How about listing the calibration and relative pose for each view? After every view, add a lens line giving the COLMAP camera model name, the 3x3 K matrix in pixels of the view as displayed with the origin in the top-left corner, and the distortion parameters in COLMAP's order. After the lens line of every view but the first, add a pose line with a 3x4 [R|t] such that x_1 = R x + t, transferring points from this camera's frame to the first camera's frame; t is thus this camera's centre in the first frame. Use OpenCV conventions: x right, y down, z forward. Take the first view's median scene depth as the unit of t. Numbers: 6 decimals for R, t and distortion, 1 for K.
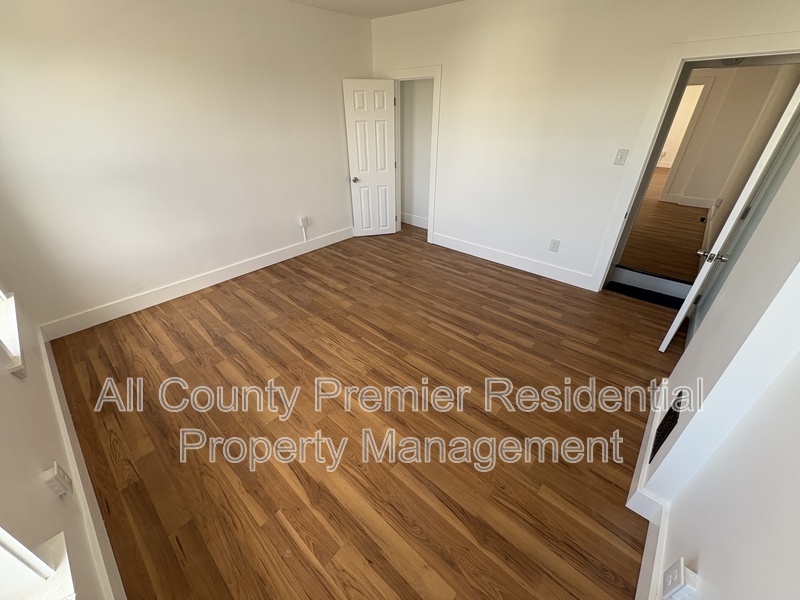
lens RADIAL K [[318.9, 0, 402.0], [0, 318.9, 298.8], [0, 0, 1]] dist [-0.003866, -0.000031]
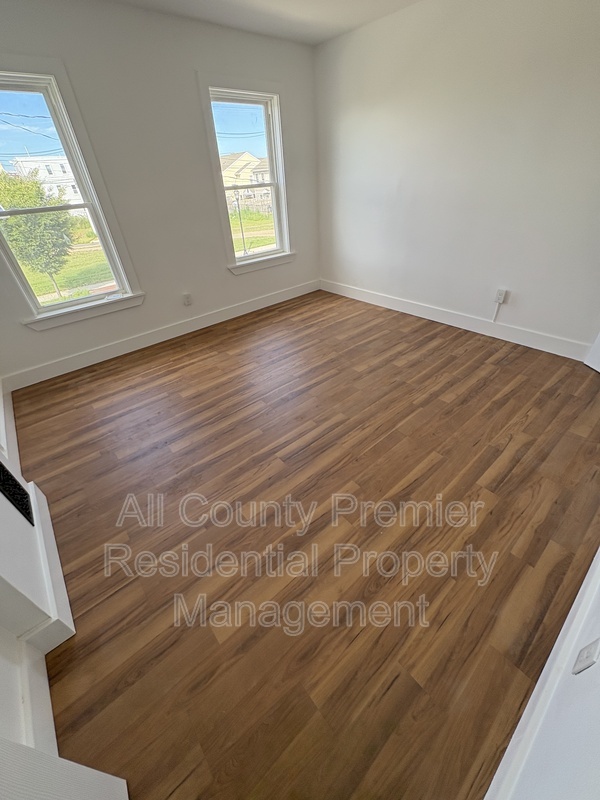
lens RADIAL K [[318.9, 0, 295.1], [0, 318.9, 395.4], [0, 0, 1]] dist [-0.003866, -0.000031]
pose [[-0.149575, 0.577180, -0.802802, 0.587102], [-0.453248, 0.681578, 0.574472, -0.342636], [0.878746, 0.449795, 0.159659, 0.653650]]
